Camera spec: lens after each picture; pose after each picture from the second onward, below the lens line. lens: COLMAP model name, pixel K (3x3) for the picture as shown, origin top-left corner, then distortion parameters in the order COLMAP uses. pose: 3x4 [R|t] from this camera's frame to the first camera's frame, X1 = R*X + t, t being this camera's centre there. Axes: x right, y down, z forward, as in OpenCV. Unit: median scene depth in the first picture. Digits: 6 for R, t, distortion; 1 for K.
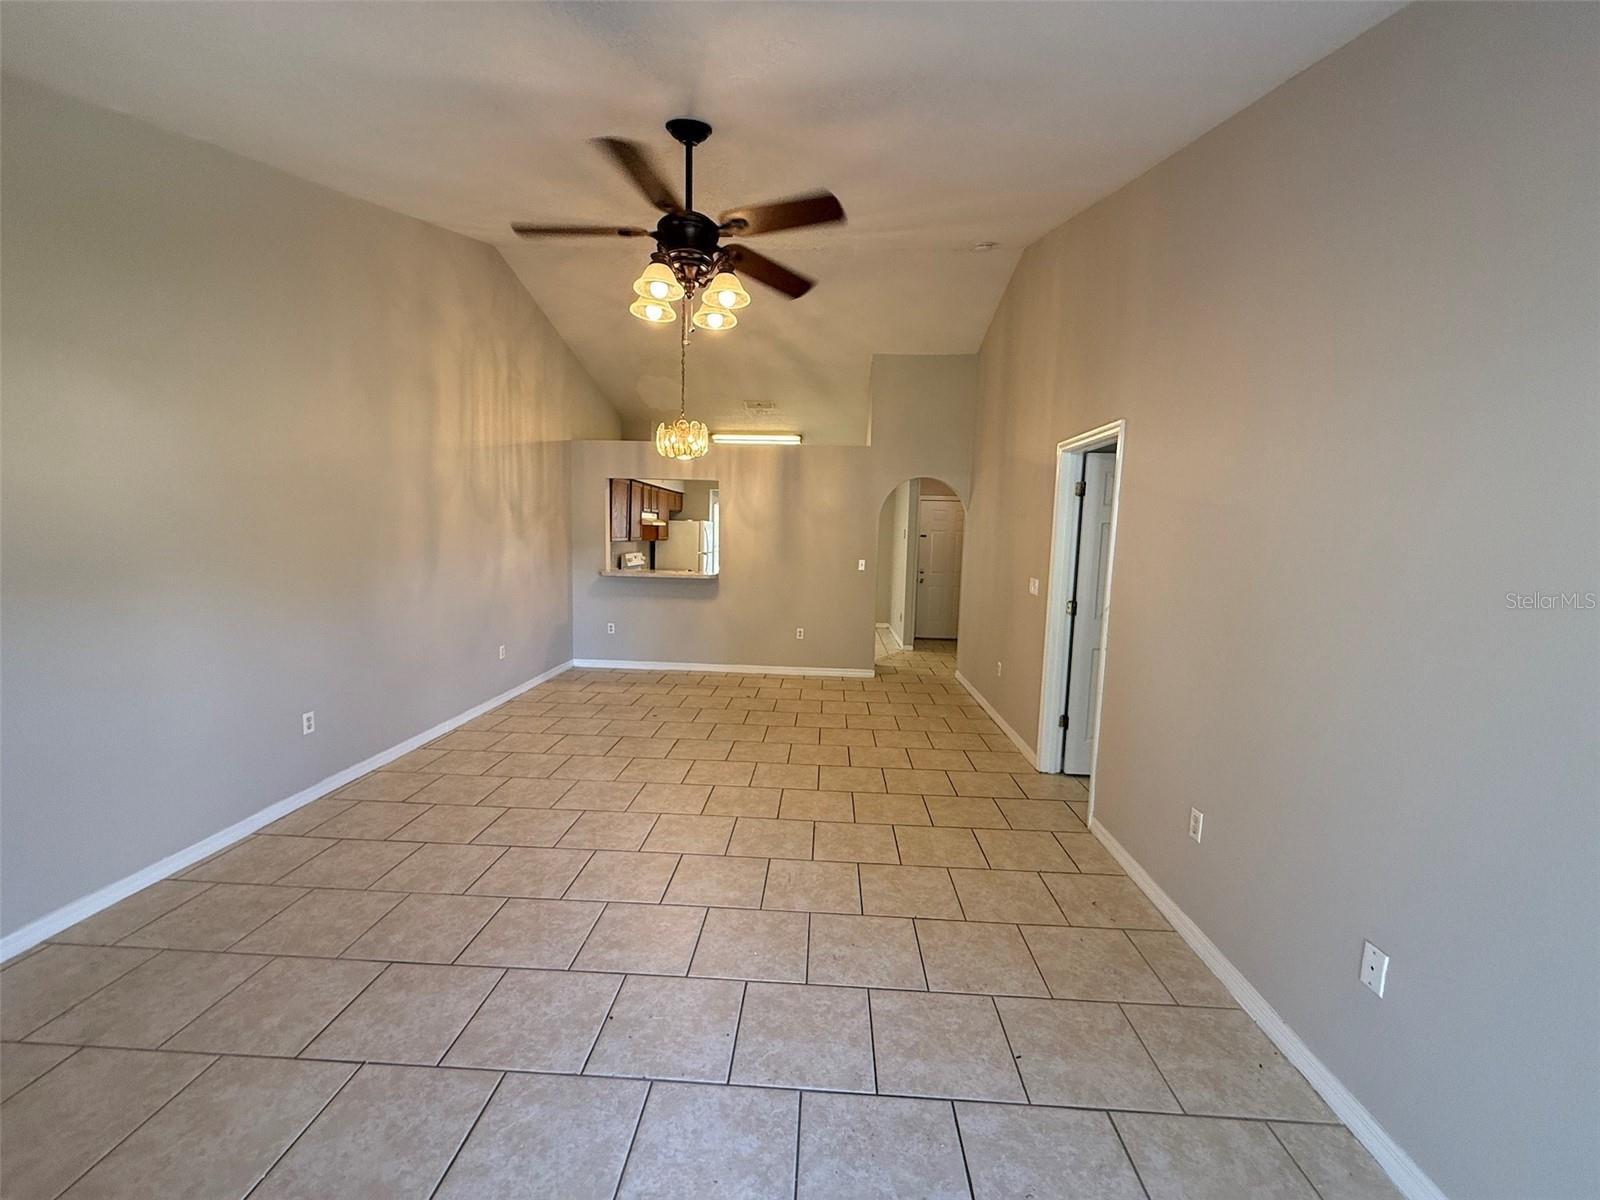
lens RADIAL K [[639.2, 0, 799.1], [0, 639.2, 603.4], [0, 0, 1]] dist [0.002963, -0.000071]
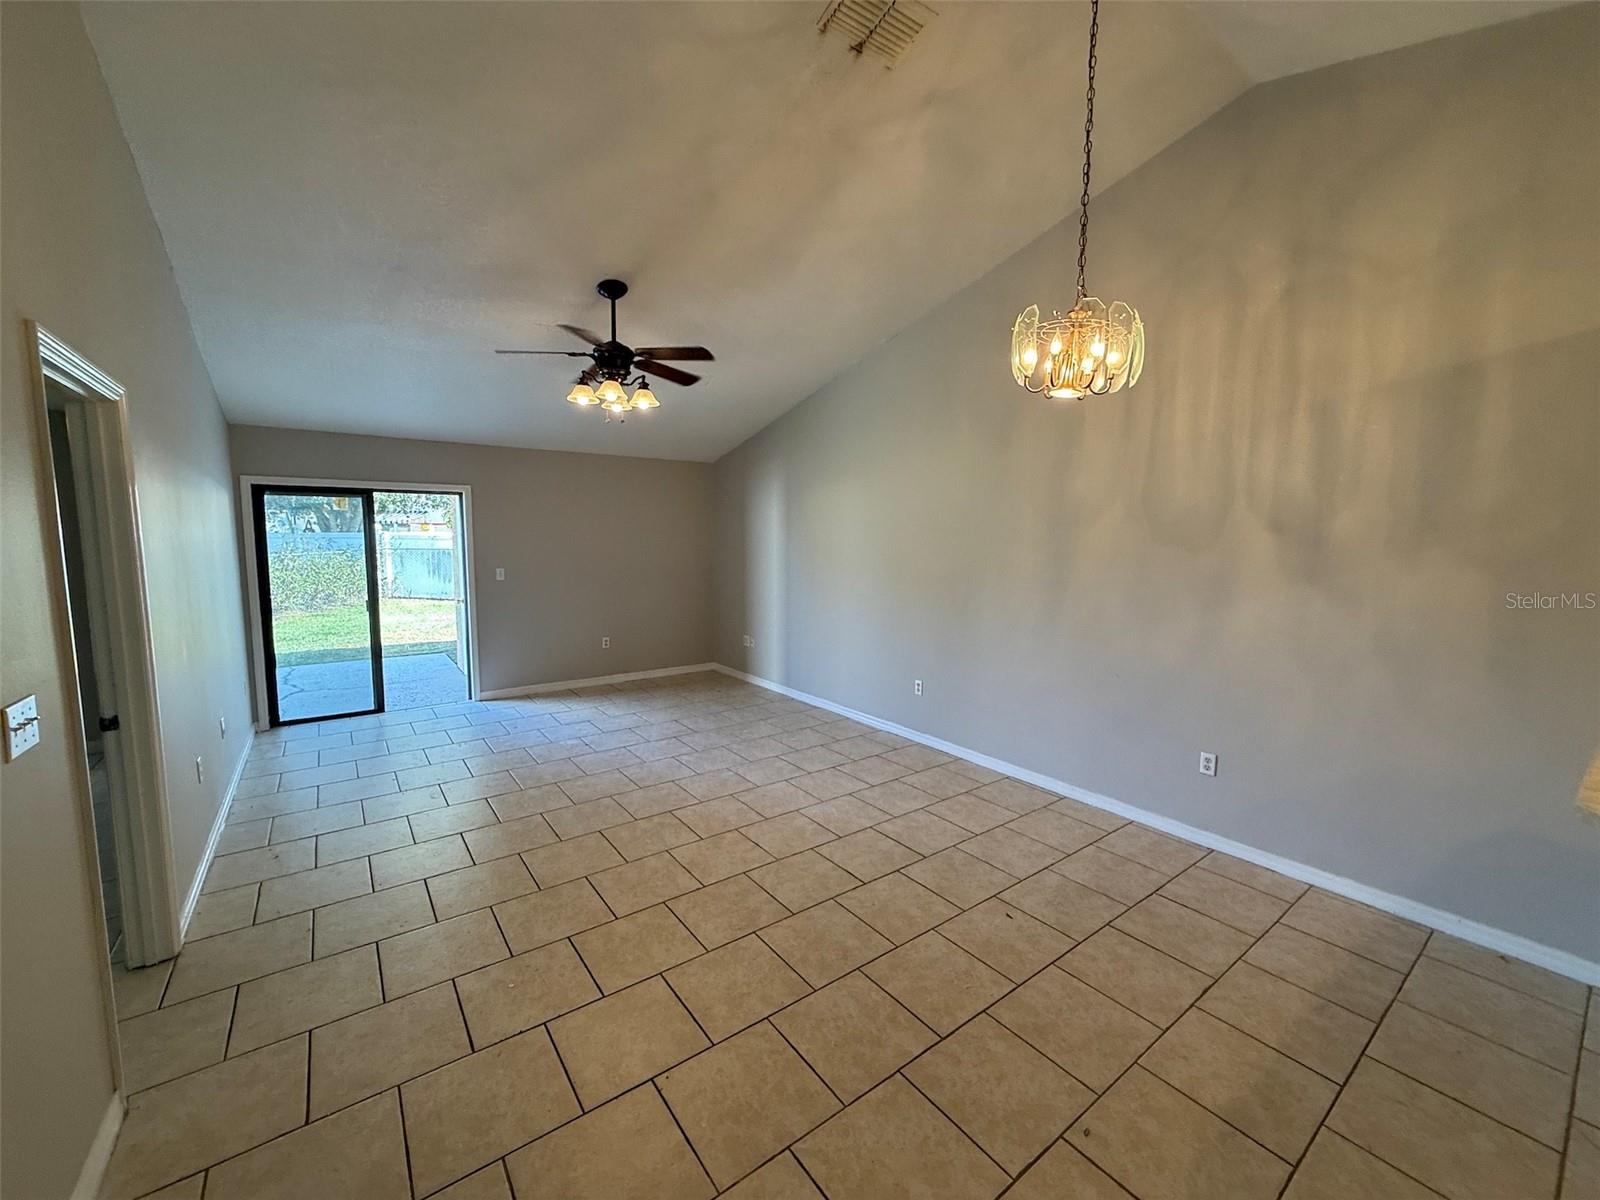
lens RADIAL K [[639.2, 0, 801.3], [0, 639.2, 596.8], [0, 0, 1]] dist [0.002963, -0.000071]
pose [[-0.773393, 0.029929, -0.633220, 0.287549], [-0.097682, 0.981329, 0.165688, -0.188052], [0.626356, 0.189996, -0.756029, 1.553001]]
